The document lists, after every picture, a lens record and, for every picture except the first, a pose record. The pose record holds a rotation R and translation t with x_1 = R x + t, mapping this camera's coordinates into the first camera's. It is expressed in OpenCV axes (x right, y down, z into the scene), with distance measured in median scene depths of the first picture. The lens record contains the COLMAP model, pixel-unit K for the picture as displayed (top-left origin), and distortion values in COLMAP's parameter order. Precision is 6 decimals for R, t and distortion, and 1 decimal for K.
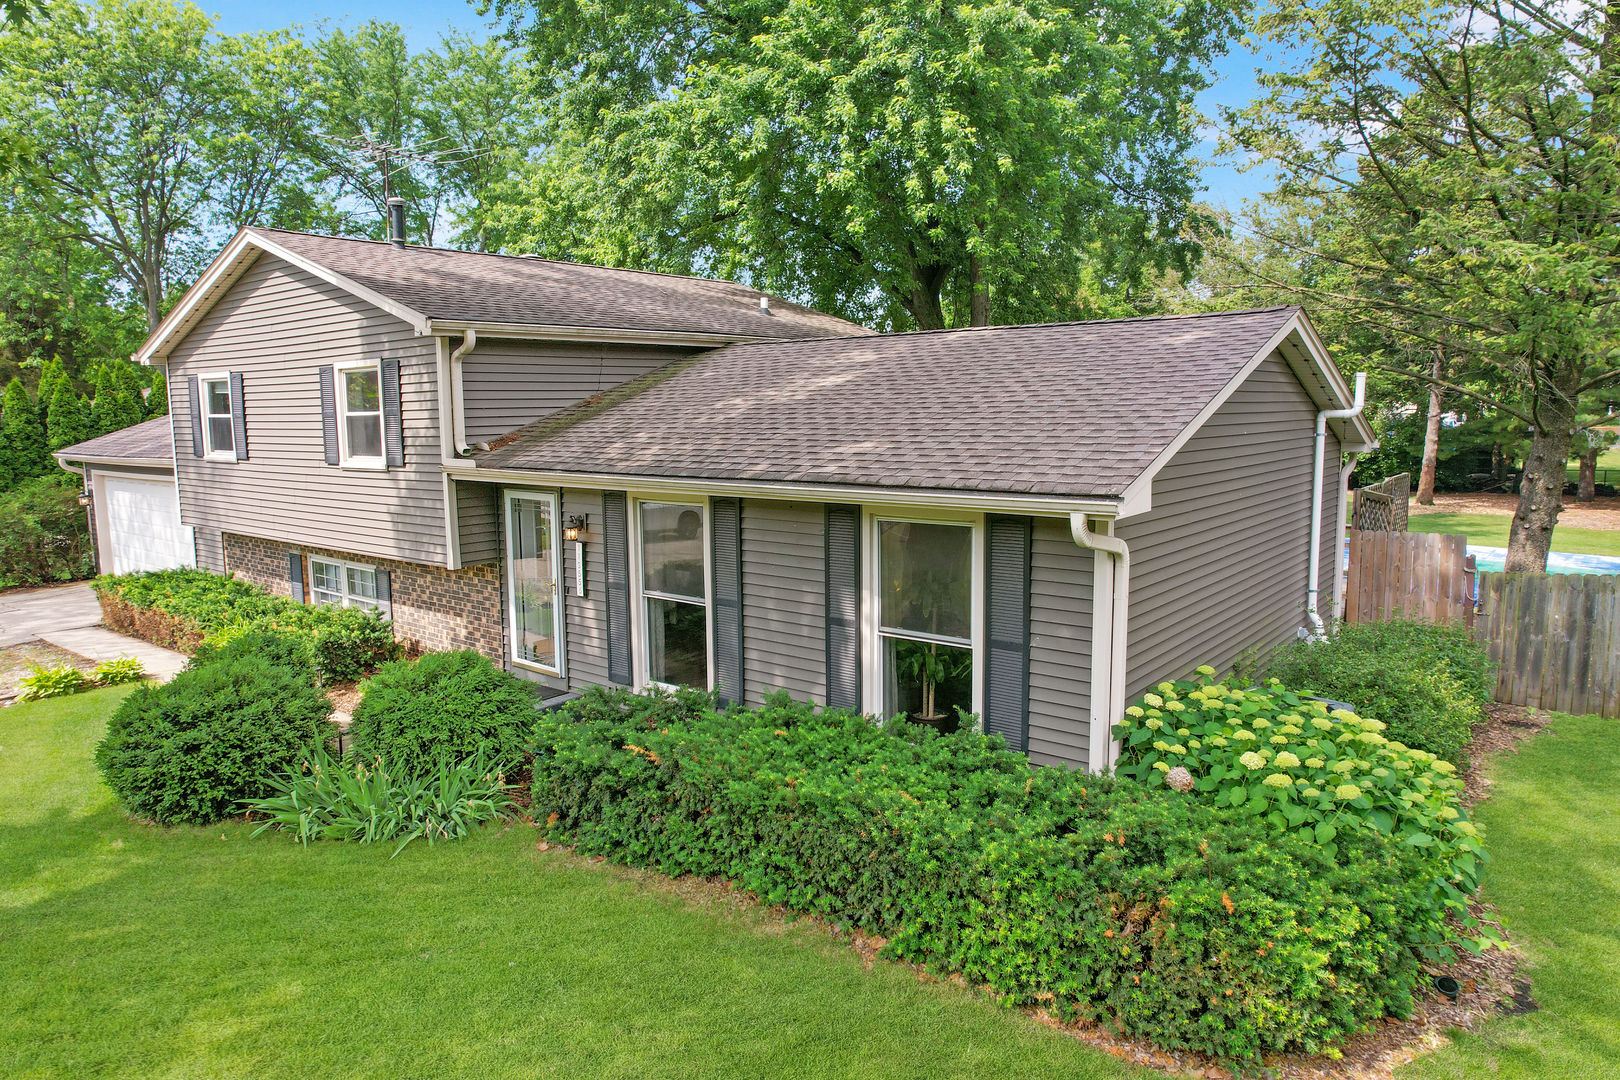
lens RADIAL K [[1014.9, 0, 816.1], [0, 1014.9, 542.0], [0, 0, 1]] dist [-0.078903, 0.065496]
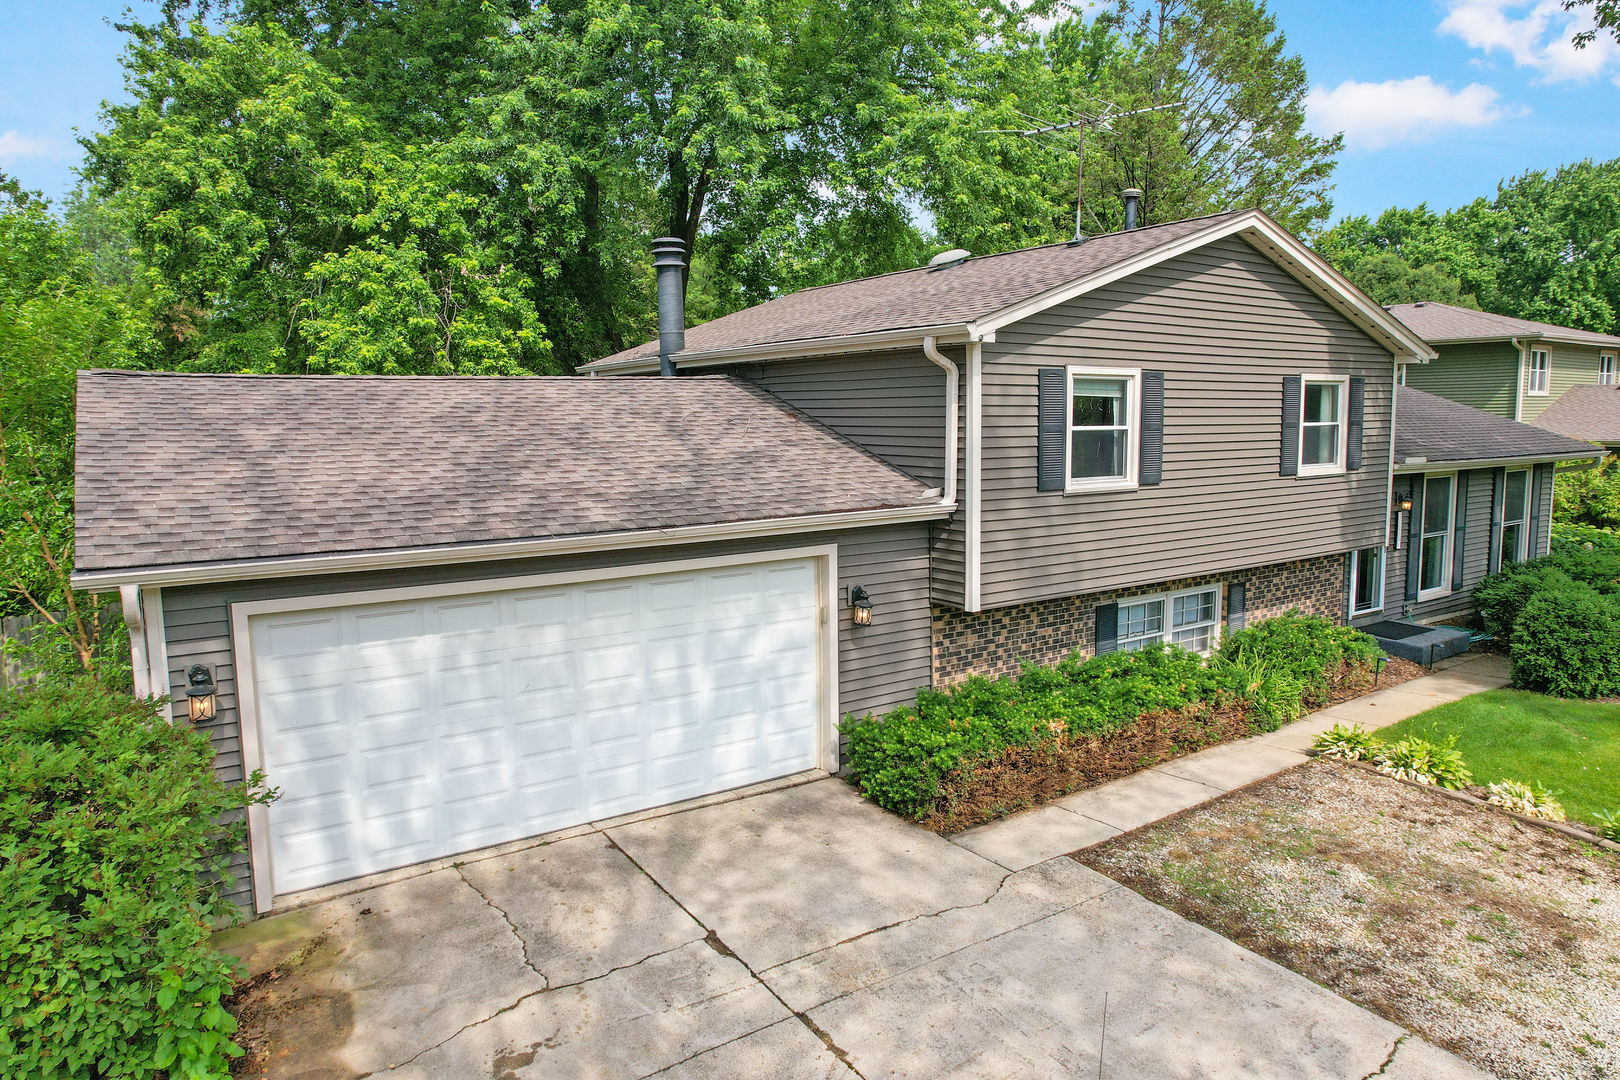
lens RADIAL K [[1014.9, 0, 816.1], [0, 1014.9, 542.0], [0, 0, 1]] dist [-0.078903, 0.065496]
pose [[0.304399, -0.109106, 0.946275, -1.615181], [0.132450, 0.988616, 0.071382, -0.148809], [-0.943291, 0.103606, 0.315385, 1.167232]]
